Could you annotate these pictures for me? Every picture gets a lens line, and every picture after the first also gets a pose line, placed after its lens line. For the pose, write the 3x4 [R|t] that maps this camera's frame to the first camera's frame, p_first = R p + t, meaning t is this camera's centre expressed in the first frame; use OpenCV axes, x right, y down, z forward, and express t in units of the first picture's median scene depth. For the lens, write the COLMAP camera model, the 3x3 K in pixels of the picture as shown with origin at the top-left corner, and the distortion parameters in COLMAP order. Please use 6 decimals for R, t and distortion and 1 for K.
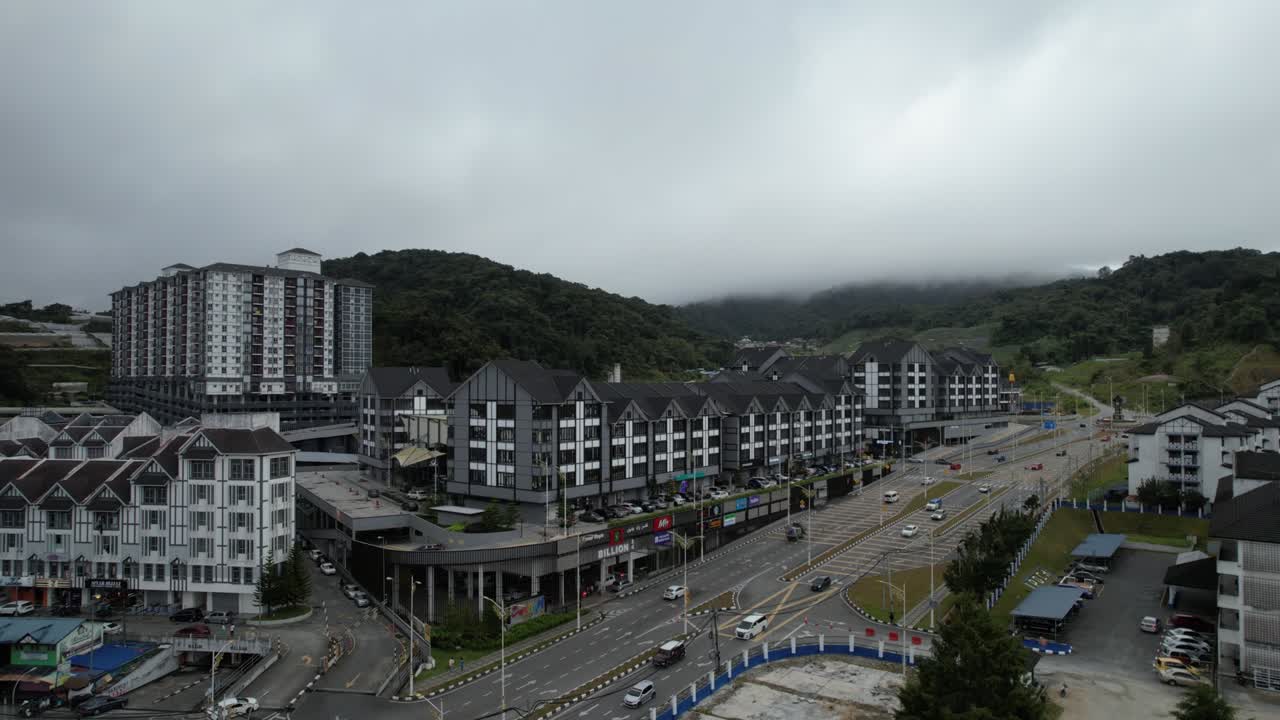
lens RADIAL K [[838.0, 0, 640.0], [0, 838.0, 360.0], [0, 0, 1]] dist [-0.059047, 0.079686]
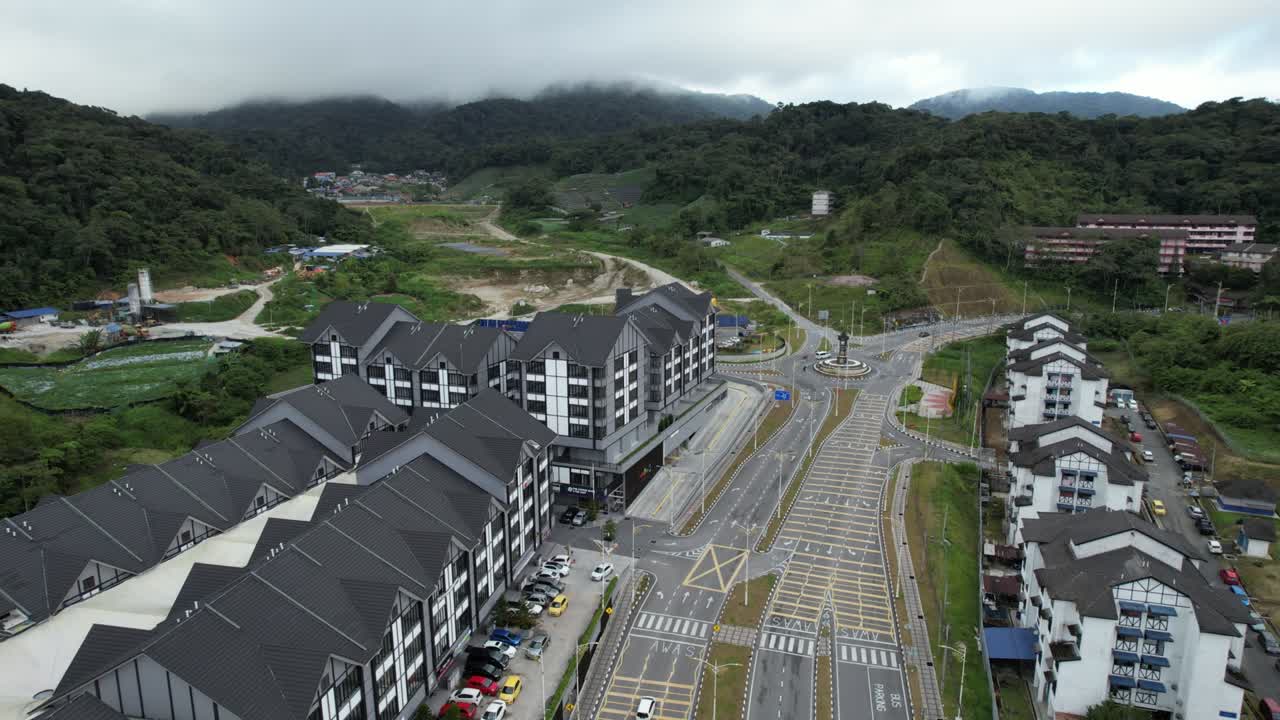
lens RADIAL K [[838.0, 0, 640.0], [0, 838.0, 360.0], [0, 0, 1]] dist [-0.059047, 0.079686]
pose [[0.905352, -0.089846, 0.415049, 0.042713], [-0.004853, 0.975110, 0.221667, -0.062366], [-0.424635, -0.202701, 0.882382, 0.223809]]
